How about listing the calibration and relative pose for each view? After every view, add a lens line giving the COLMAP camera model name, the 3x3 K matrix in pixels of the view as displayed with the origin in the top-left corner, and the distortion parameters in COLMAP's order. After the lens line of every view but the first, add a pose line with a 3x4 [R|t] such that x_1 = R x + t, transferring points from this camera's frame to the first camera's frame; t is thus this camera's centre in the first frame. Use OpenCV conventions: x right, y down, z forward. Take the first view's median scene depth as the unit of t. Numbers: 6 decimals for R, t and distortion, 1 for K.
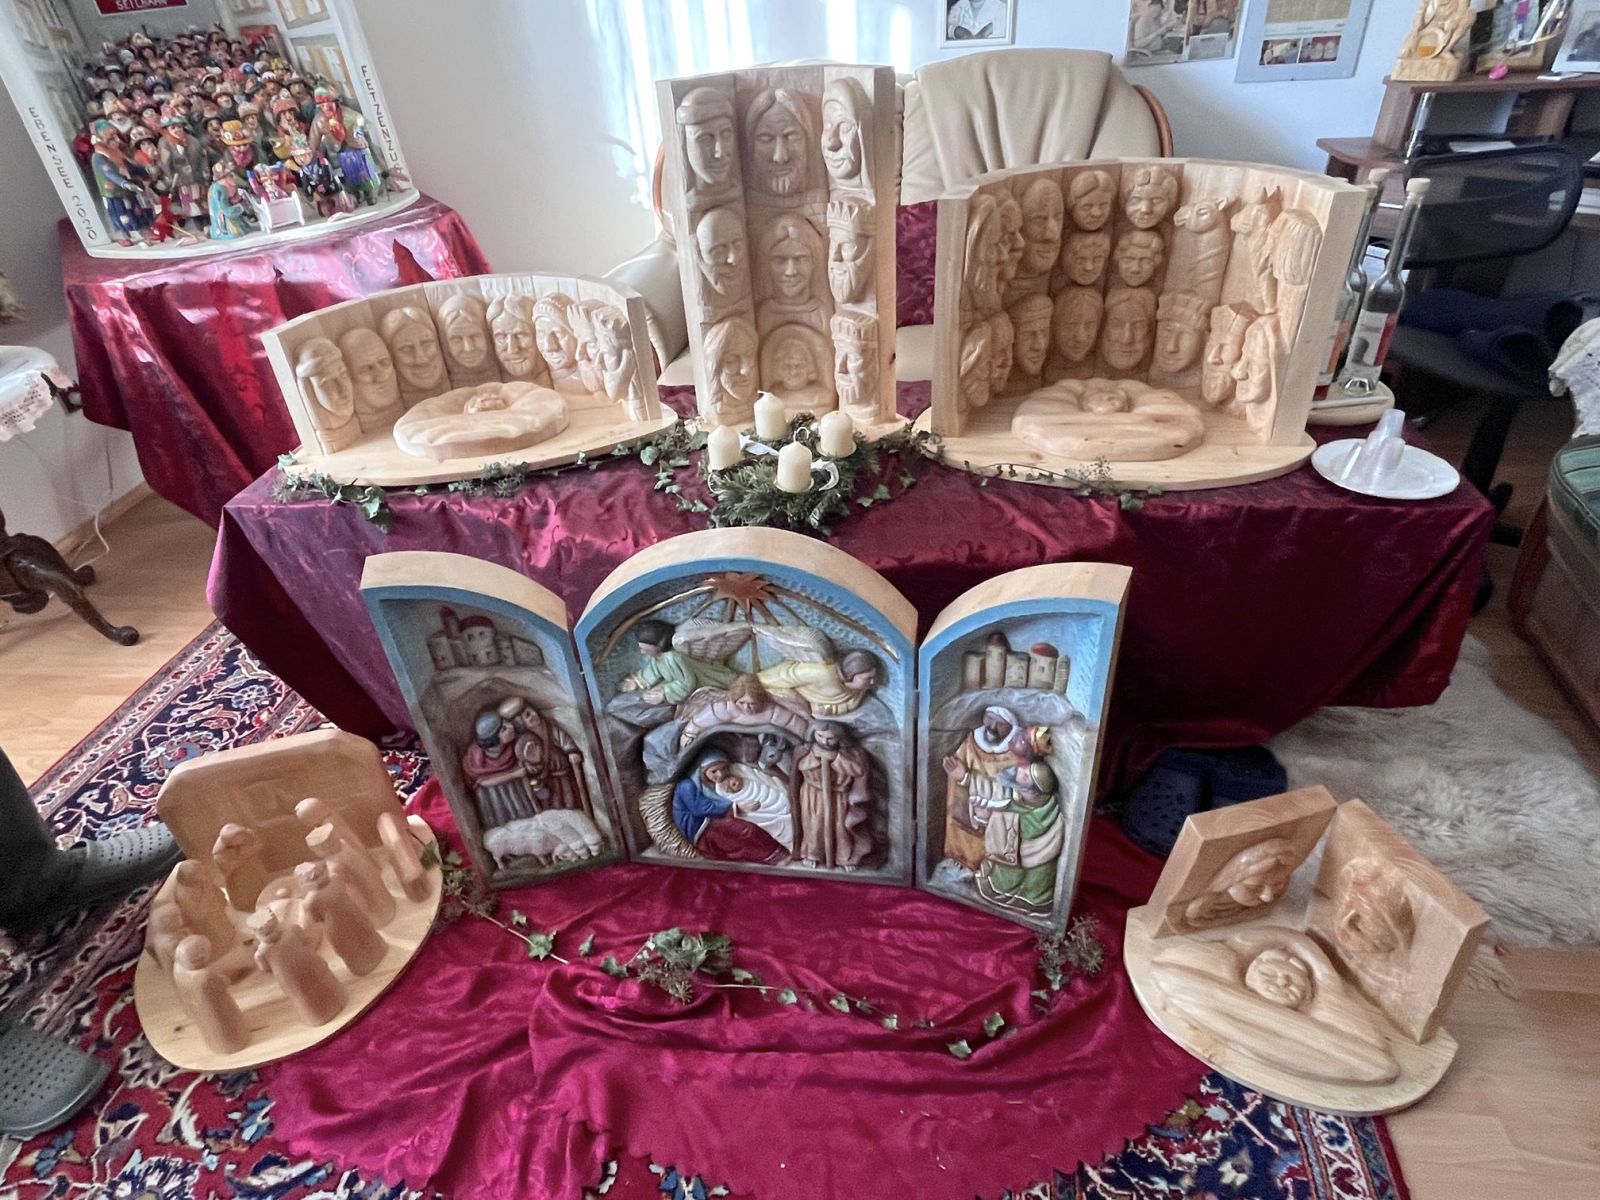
lens RADIAL K [[927.8, 0, 792.0], [0, 927.8, 597.4], [0, 0, 1]] dist [-0.004964, 0.001888]
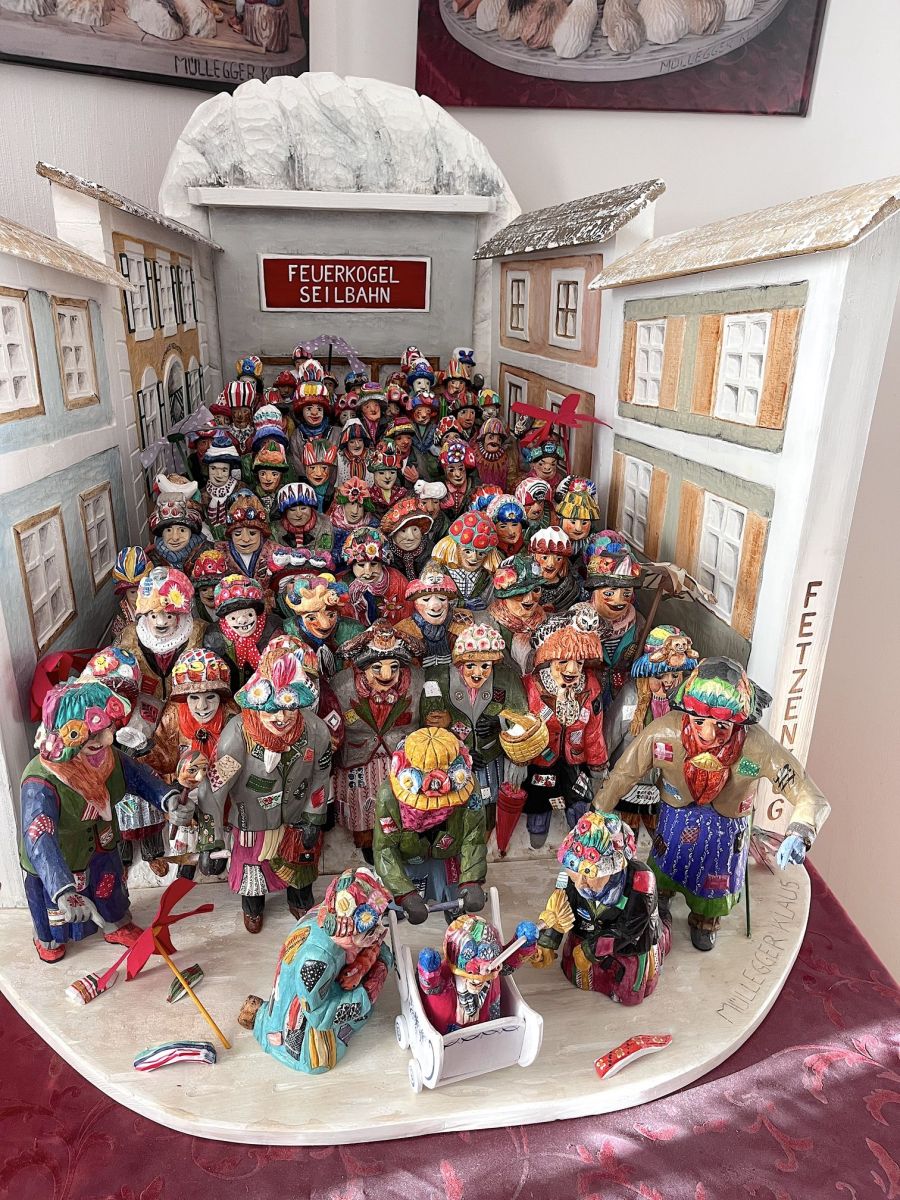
lens RADIAL K [[914.5, 0, 448.7], [0, 914.5, 601.9], [0, 0, 1]] dist [0.057418, -0.079169]
pose [[0.889108, 0.279214, -0.362667, -0.759832], [-0.342858, 0.931219, -0.123608, -0.791783], [0.303210, 0.234244, 0.923685, 1.063527]]
